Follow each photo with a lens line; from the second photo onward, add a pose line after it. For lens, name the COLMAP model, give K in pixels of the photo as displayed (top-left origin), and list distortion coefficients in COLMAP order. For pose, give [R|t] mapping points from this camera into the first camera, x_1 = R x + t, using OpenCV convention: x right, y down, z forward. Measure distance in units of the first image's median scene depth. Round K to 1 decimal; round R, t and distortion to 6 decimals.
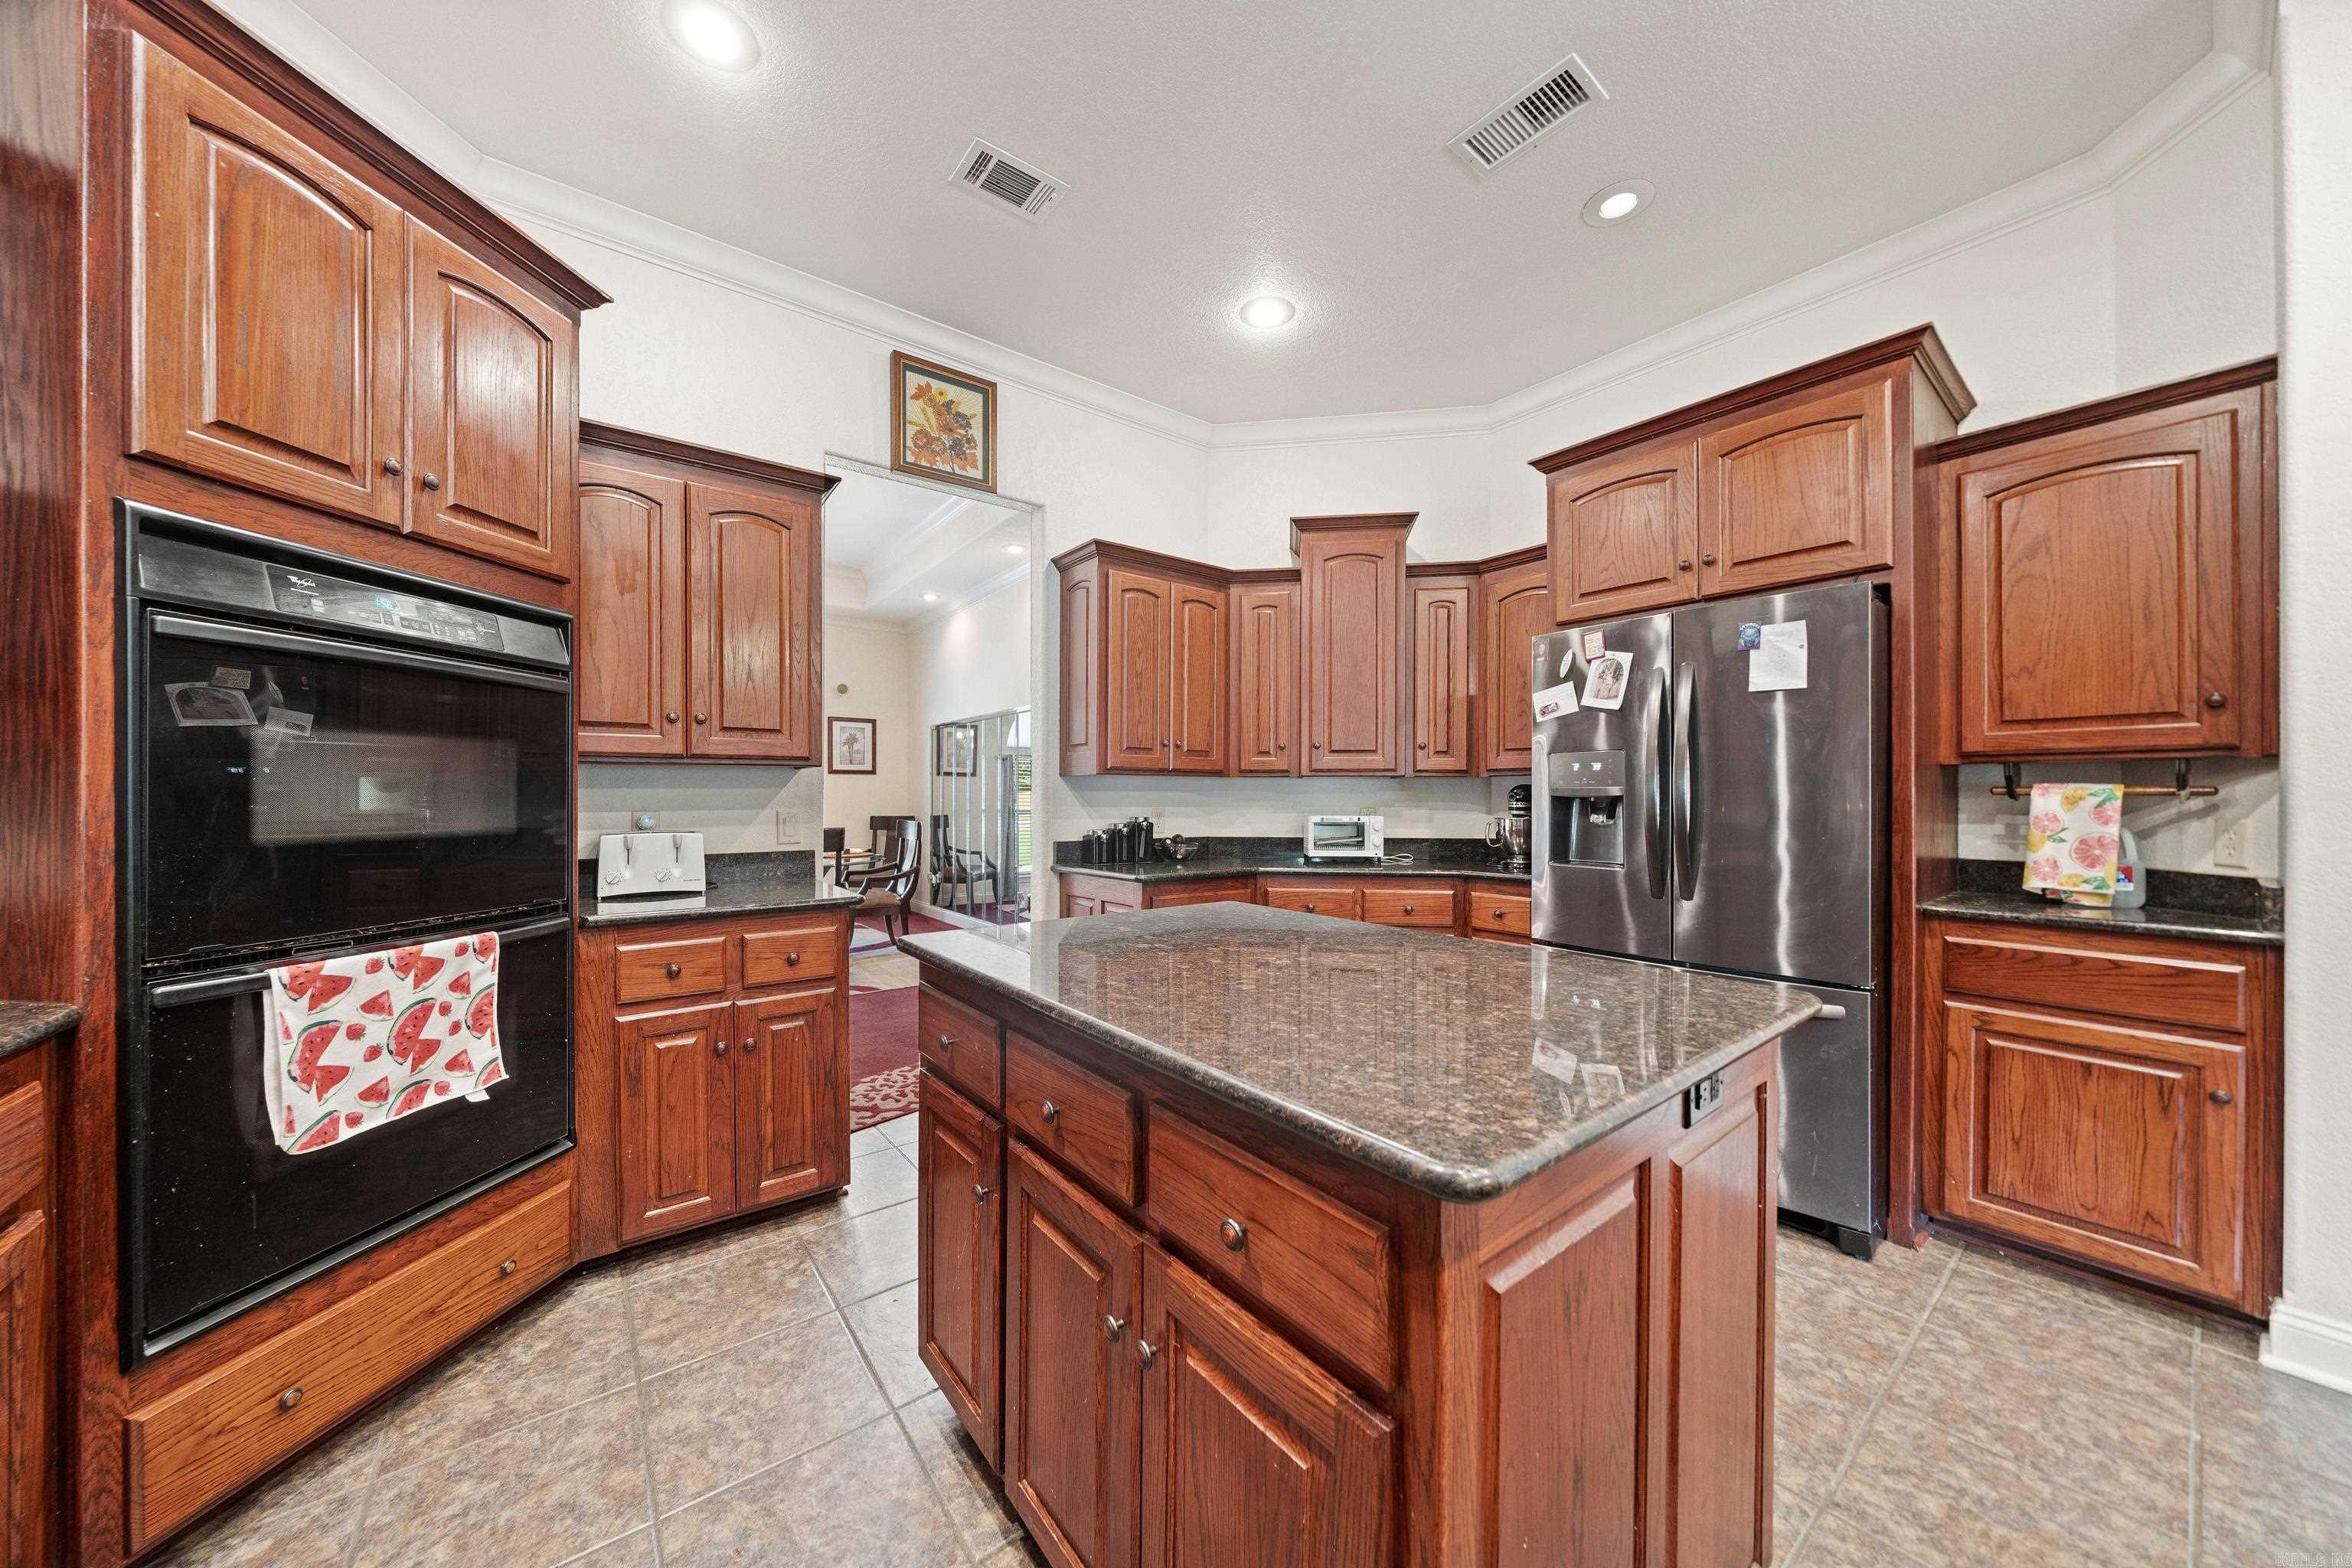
lens RADIAL K [[801.5, 0, 1180.6], [0, 801.5, 799.8], [0, 0, 1]] dist [-0.002146, -0.000192]
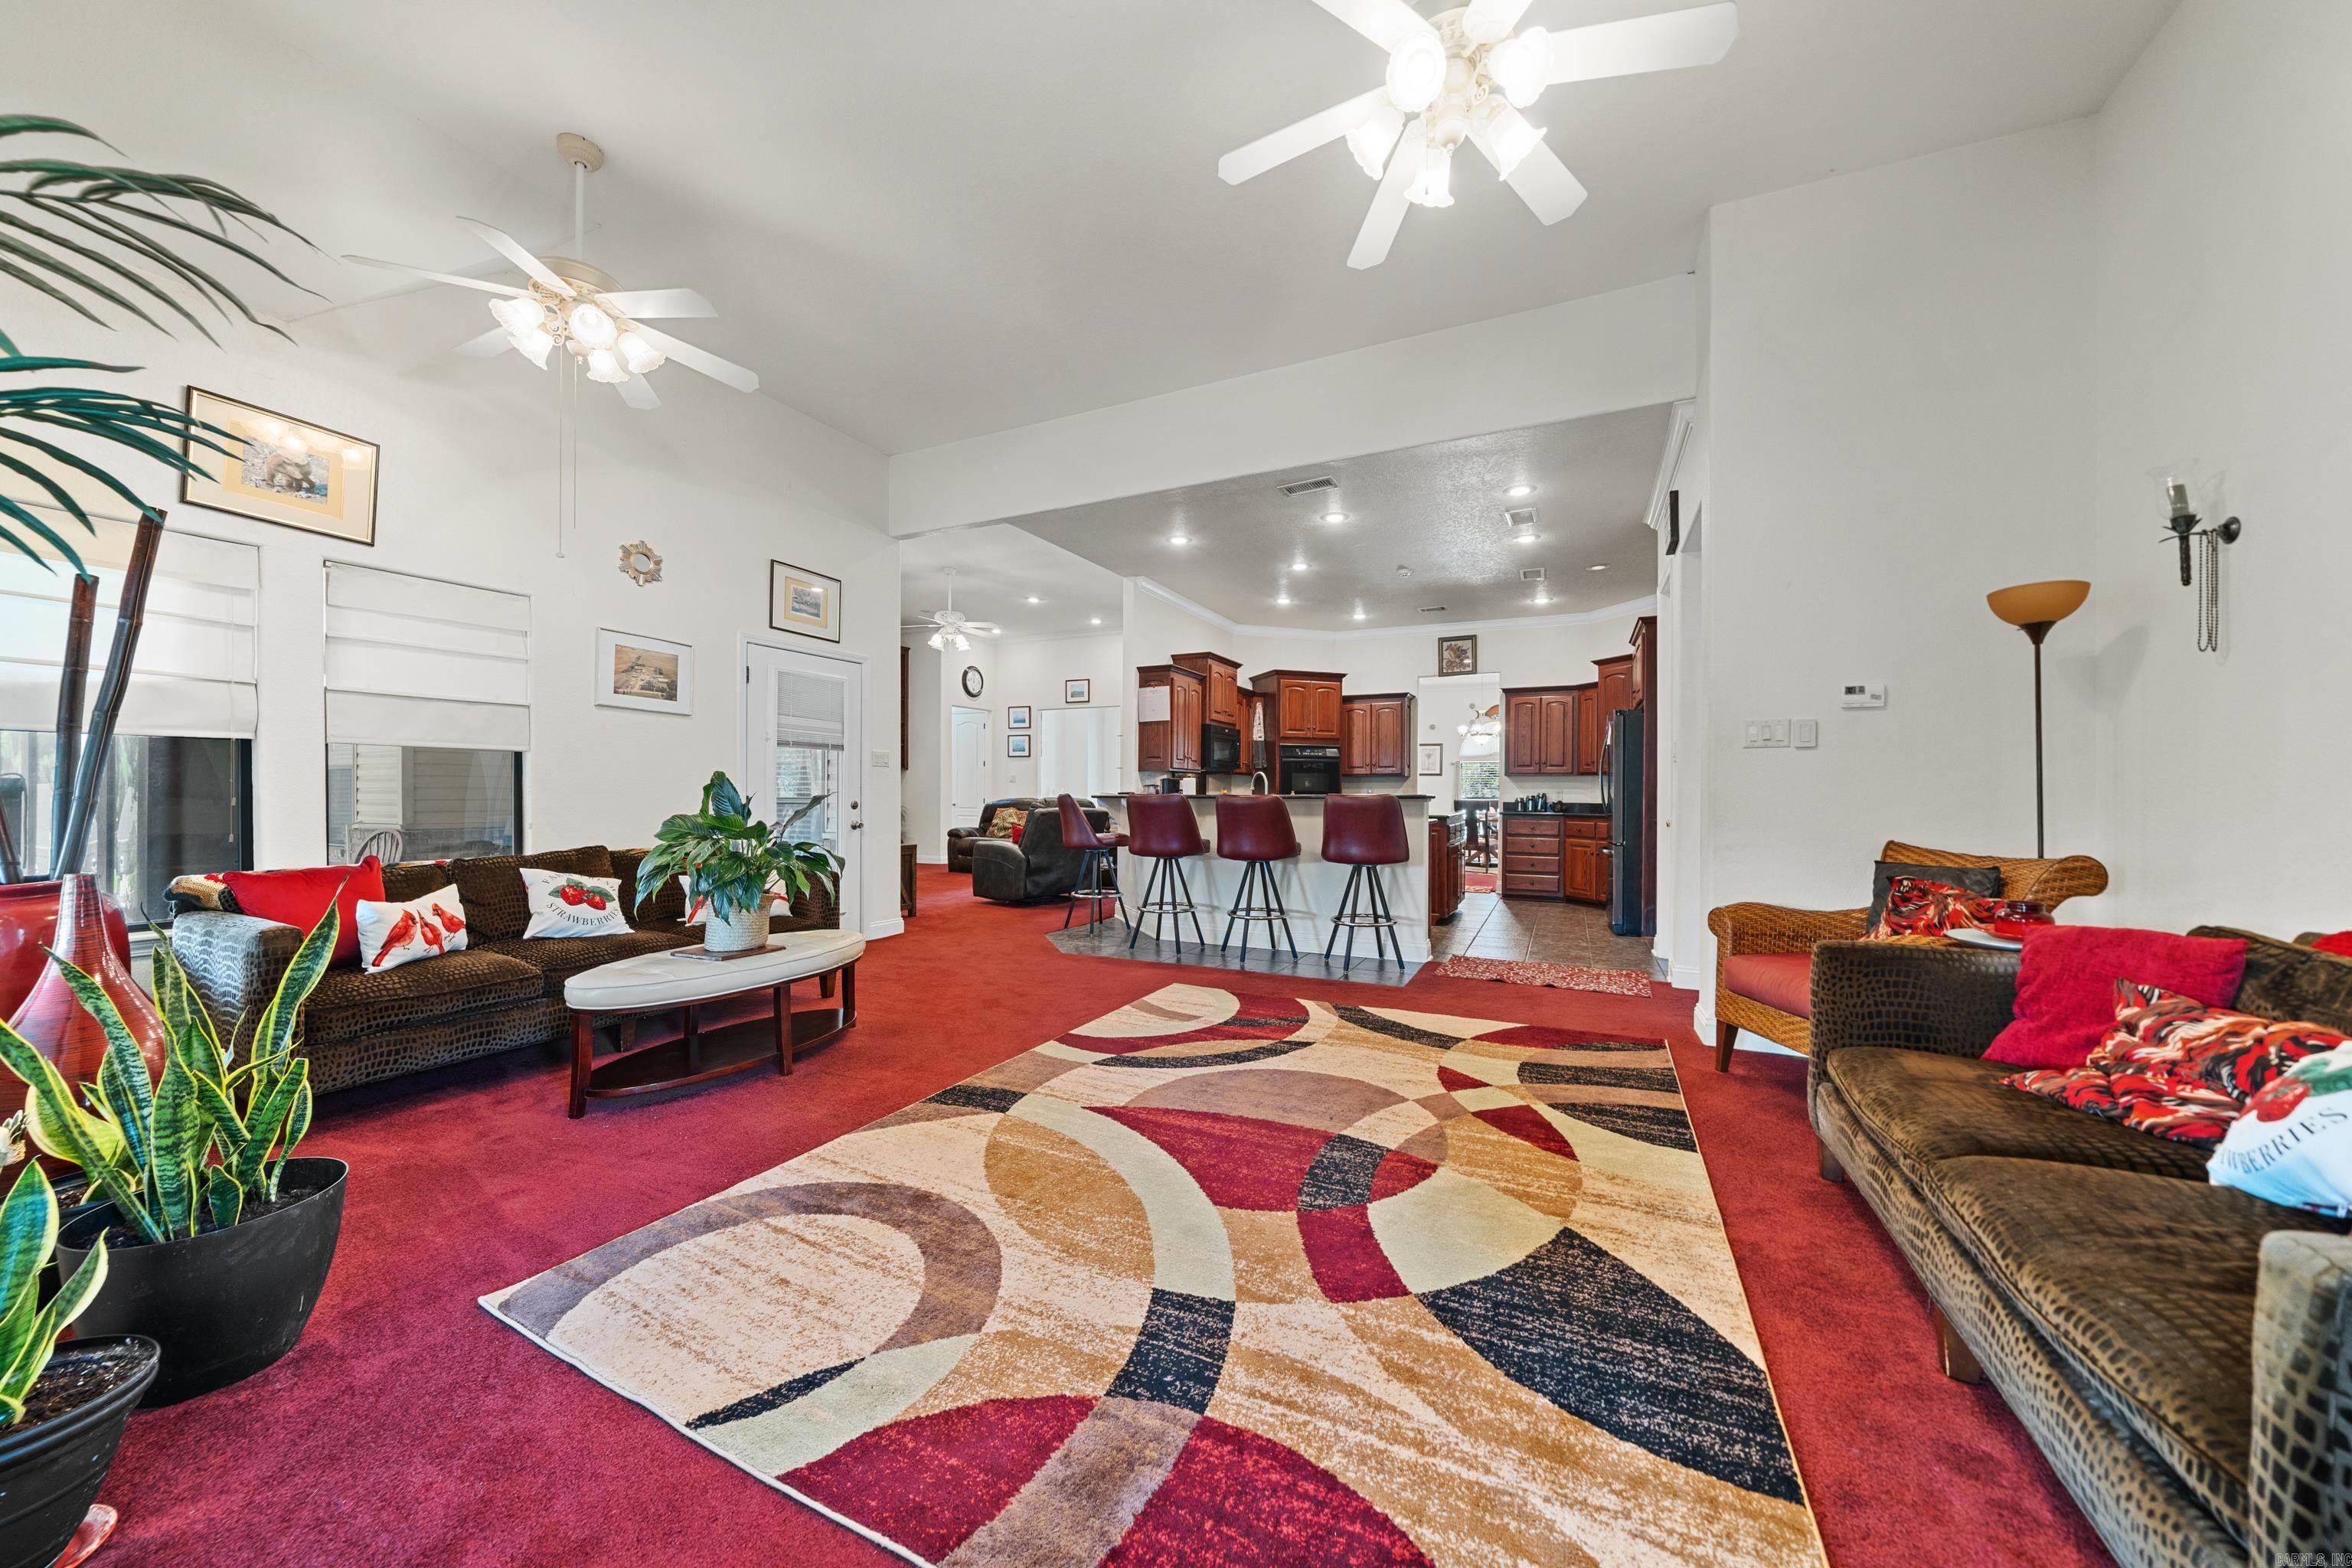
lens RADIAL K [[801.5, 0, 1180.6], [0, 801.5, 799.8], [0, 0, 1]] dist [-0.002146, -0.000192]
pose [[0.451967, 0.009705, -0.891982, 2.307409], [-0.005953, 0.999951, 0.007864, 0.043491], [0.892015, 0.001756, 0.452003, -1.500502]]
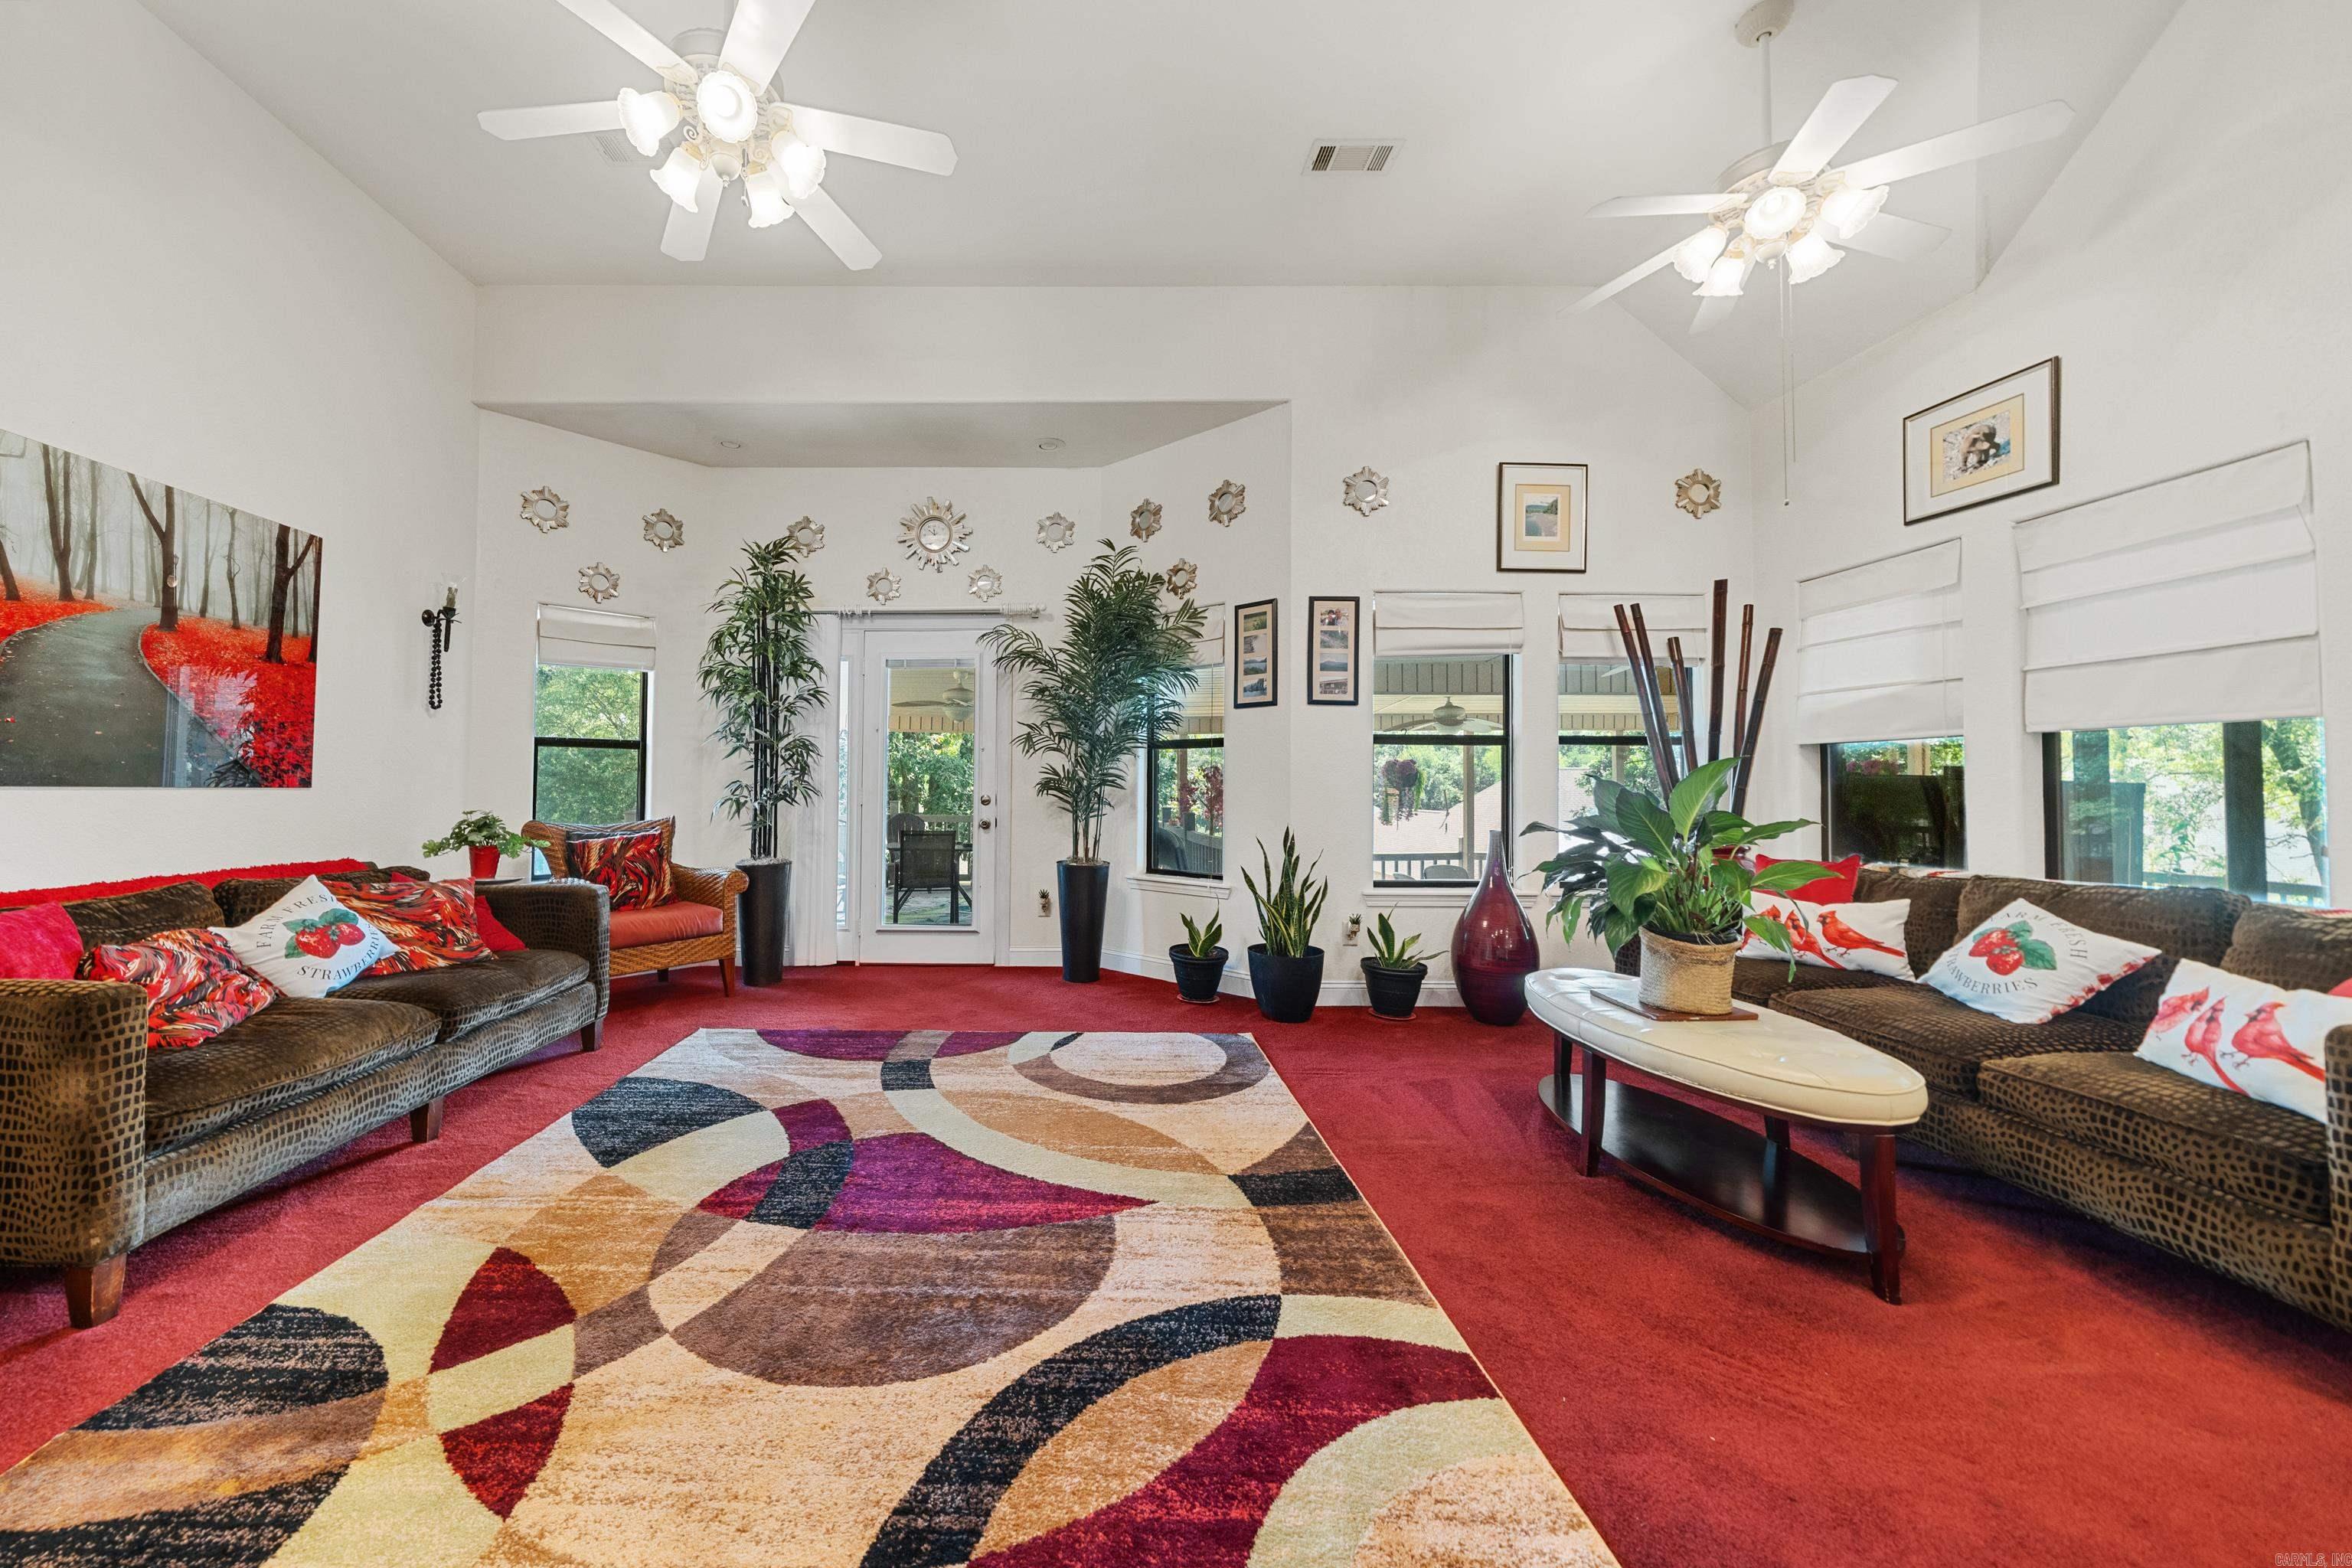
lens RADIAL K [[818.3, 0, 1090.2], [0, 818.3, 792.8], [0, 0, 1]] dist [-0.005197, -0.000292]
pose [[-0.816342, -0.002123, 0.577565, 0.891383], [0.001767, 0.999979, 0.006174, 0.044907], [-0.577566, 0.006061, -0.816321, -0.431454]]
